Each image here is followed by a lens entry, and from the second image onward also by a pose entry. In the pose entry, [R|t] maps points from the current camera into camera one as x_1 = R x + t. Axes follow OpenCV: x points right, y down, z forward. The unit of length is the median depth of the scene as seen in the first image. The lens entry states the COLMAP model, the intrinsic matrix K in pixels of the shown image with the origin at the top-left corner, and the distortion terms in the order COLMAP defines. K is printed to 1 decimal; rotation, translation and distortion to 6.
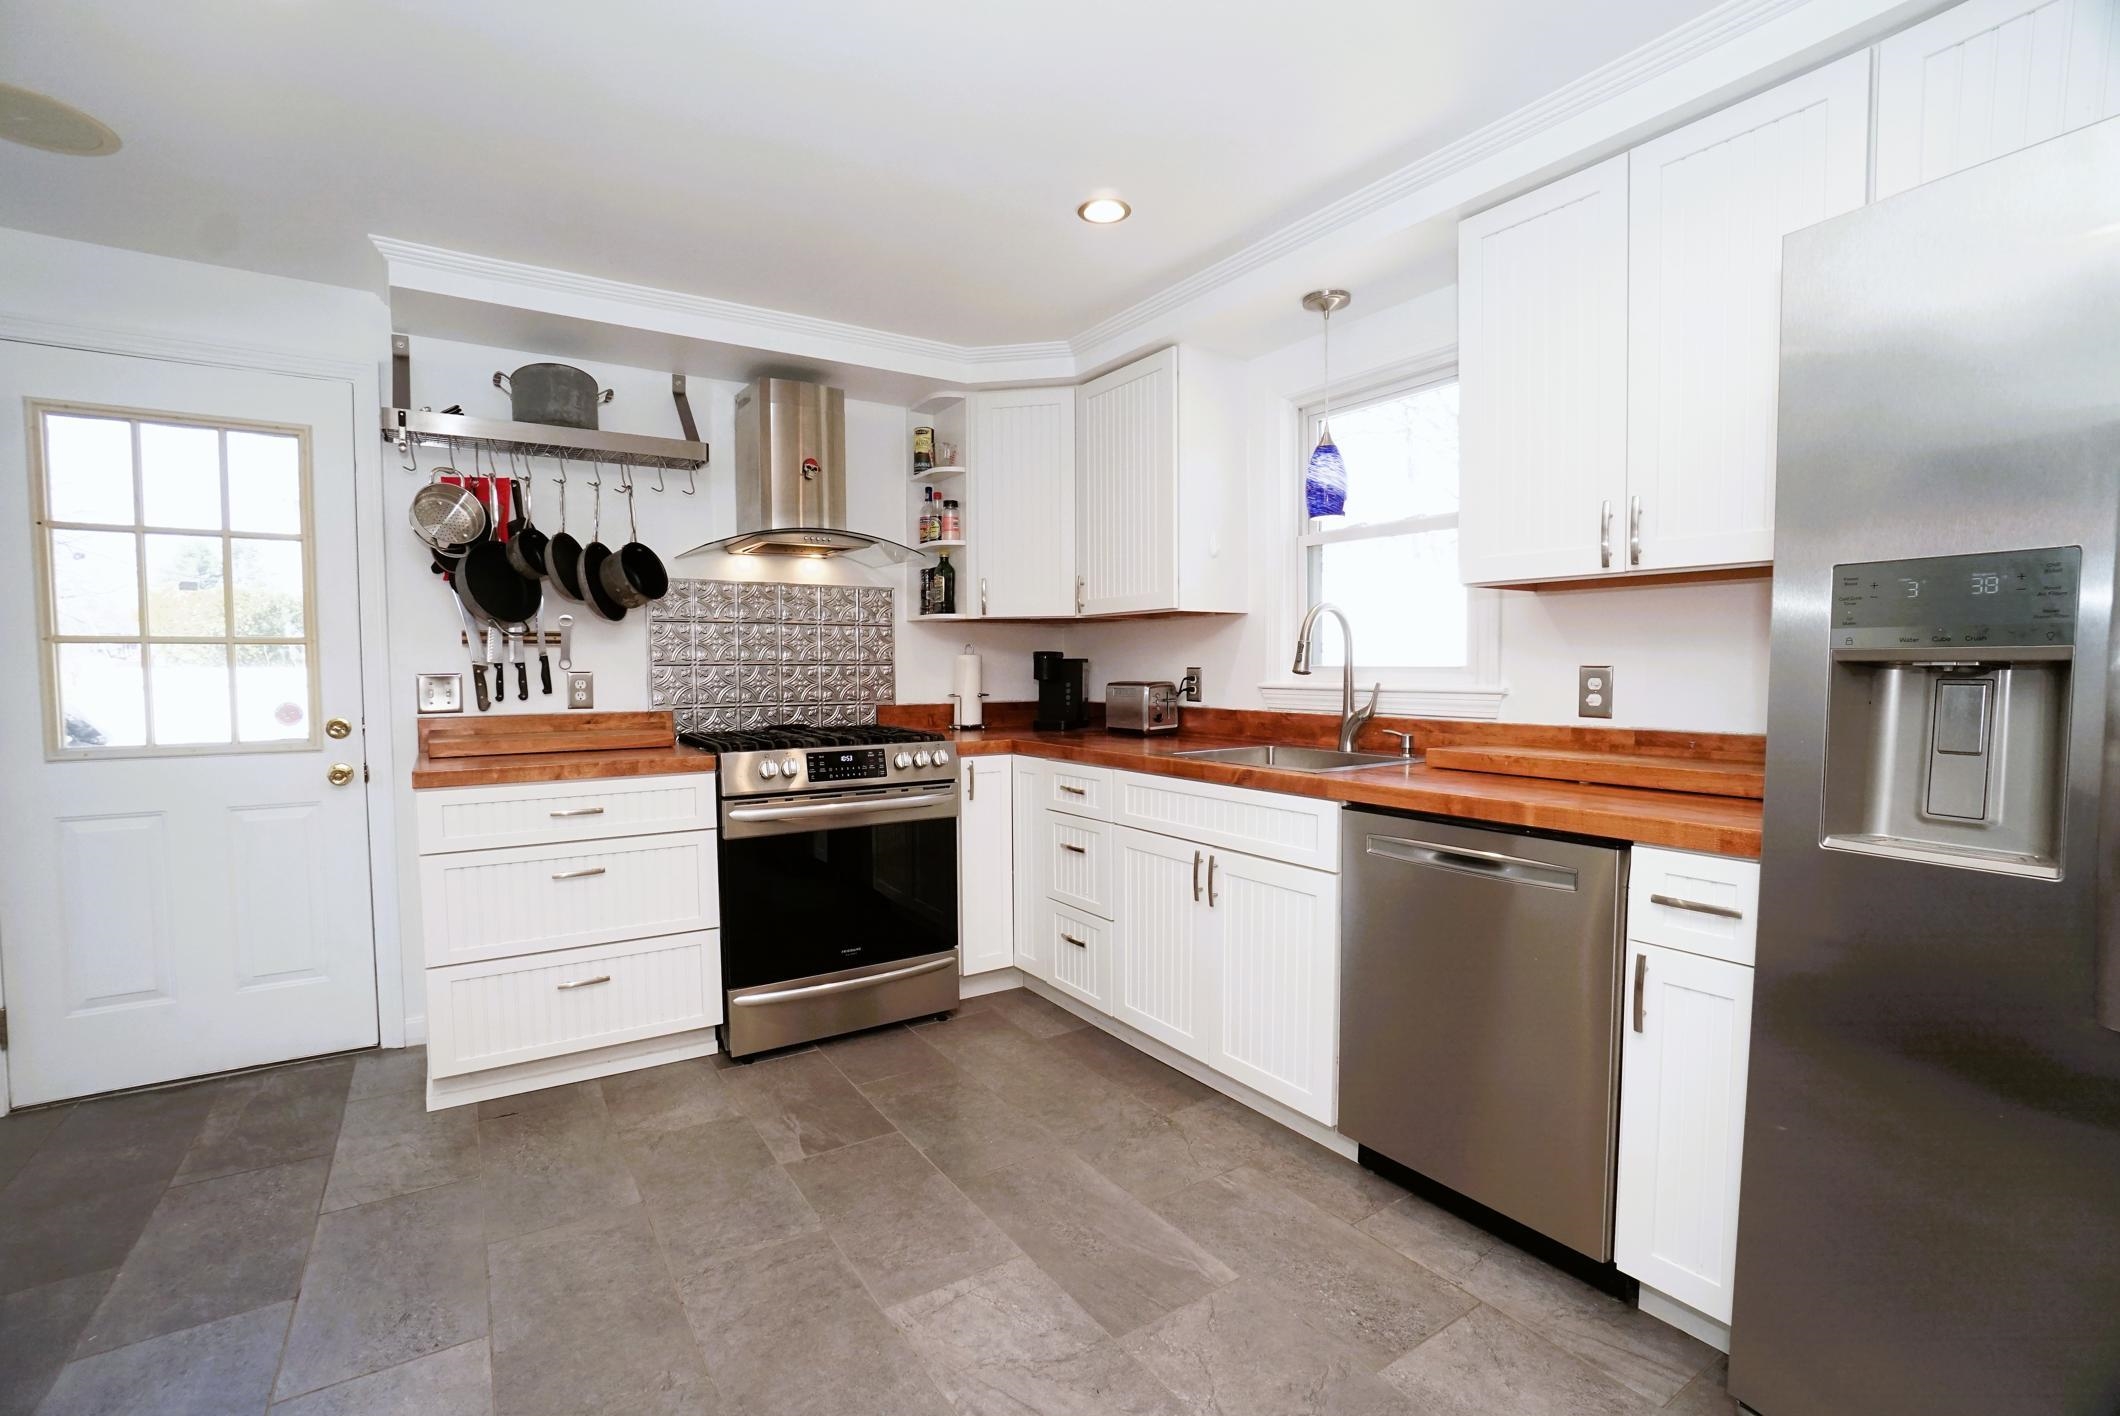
lens RADIAL K [[934.9, 0, 1048.4], [0, 934.9, 705.7], [0, 0, 1]] dist [-0.060961, 0.022985]
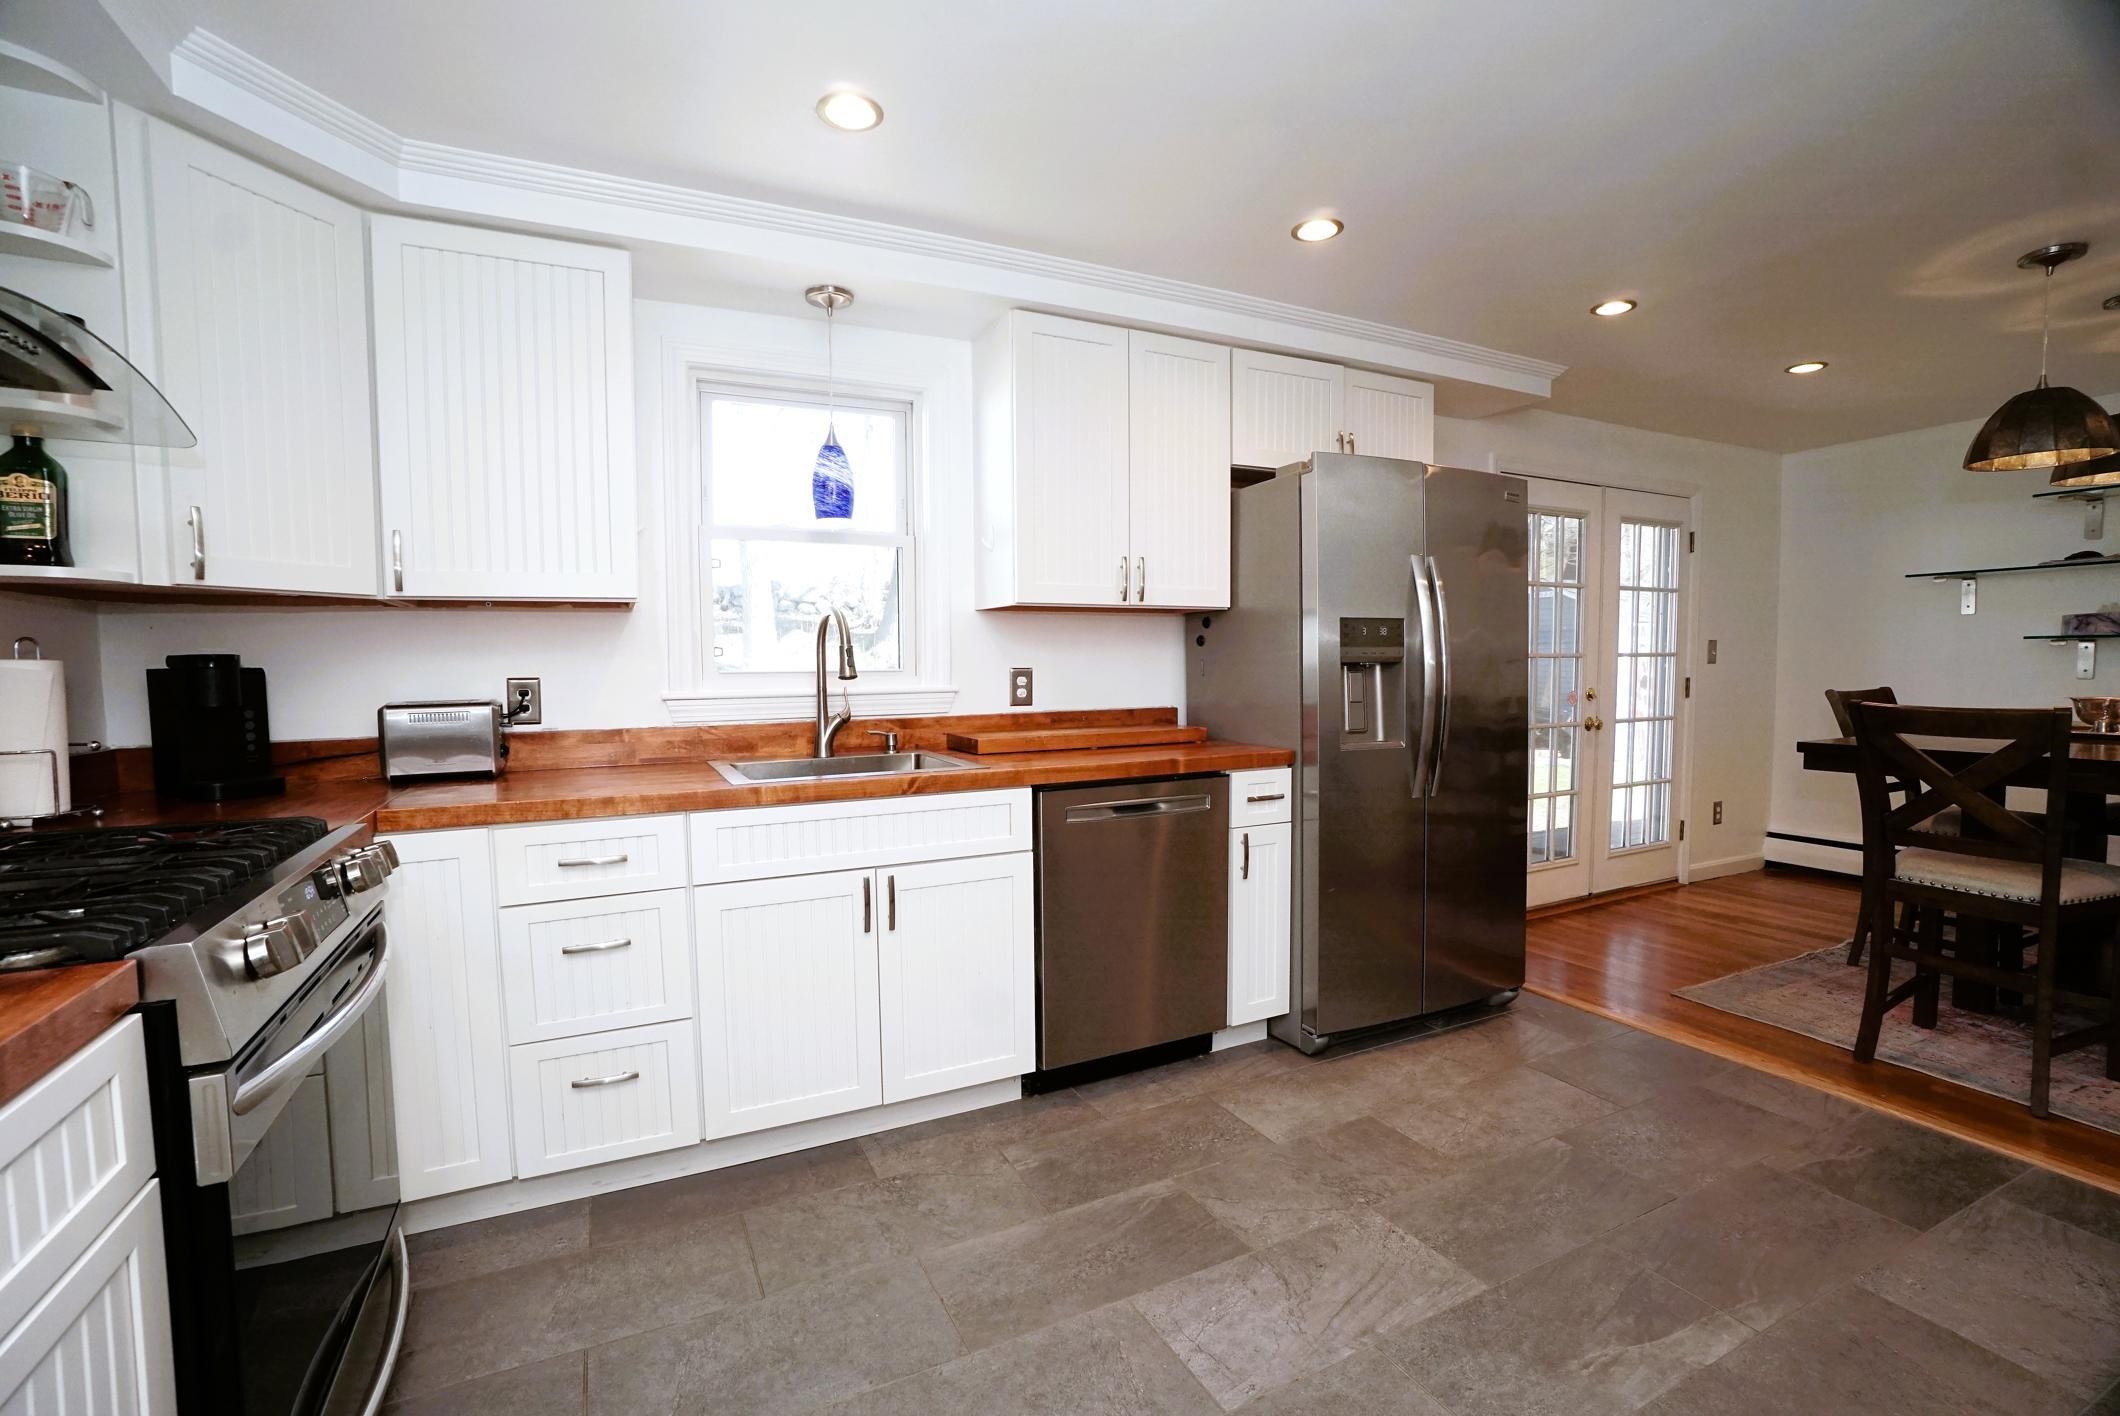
lens RADIAL K [[921.1, 0, 1056.9], [0, 921.1, 722.8], [0, 0, 1]] dist [-0.057298, 0.015722]
pose [[0.128110, -0.062946, 0.989760, -0.572901], [0.053310, 0.996978, 0.056505, -0.027609], [-0.990326, 0.045525, 0.131078, 0.582728]]
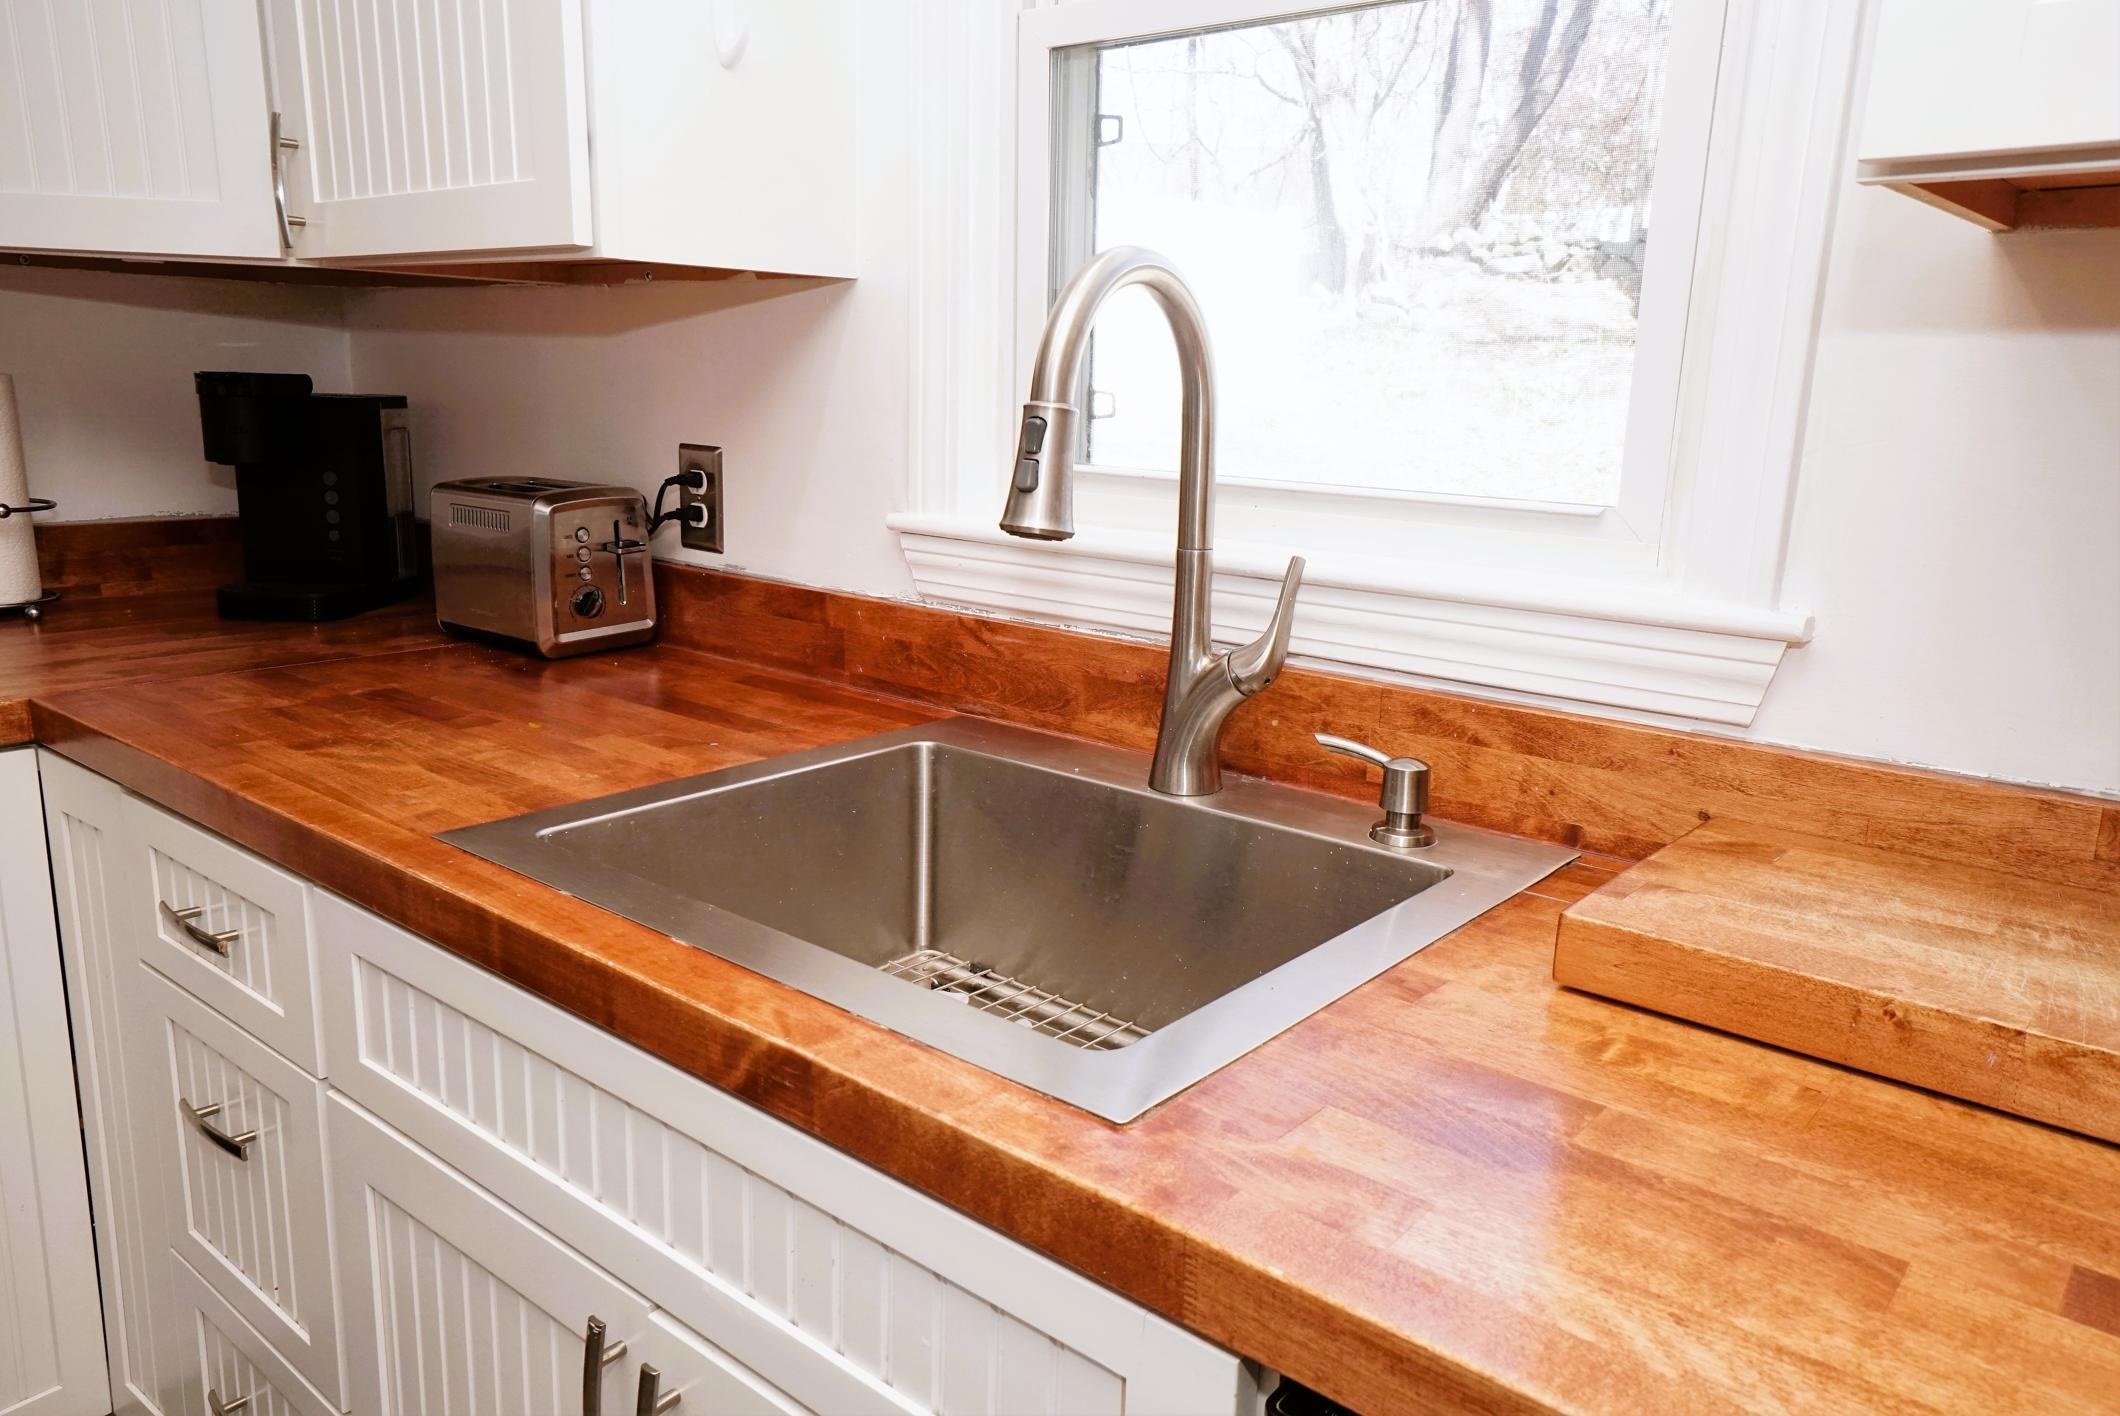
lens RADIAL K [[1513.4, 0, 1060.0], [0, 1513.4, 708.0], [0, 0, 1]] dist [0.003112, 0.000946]
pose [[0.956669, -0.036224, 0.288916, 0.140903], [-0.017220, 0.983456, 0.180327, -0.055481], [-0.290668, -0.177488, 0.940218, 0.537994]]
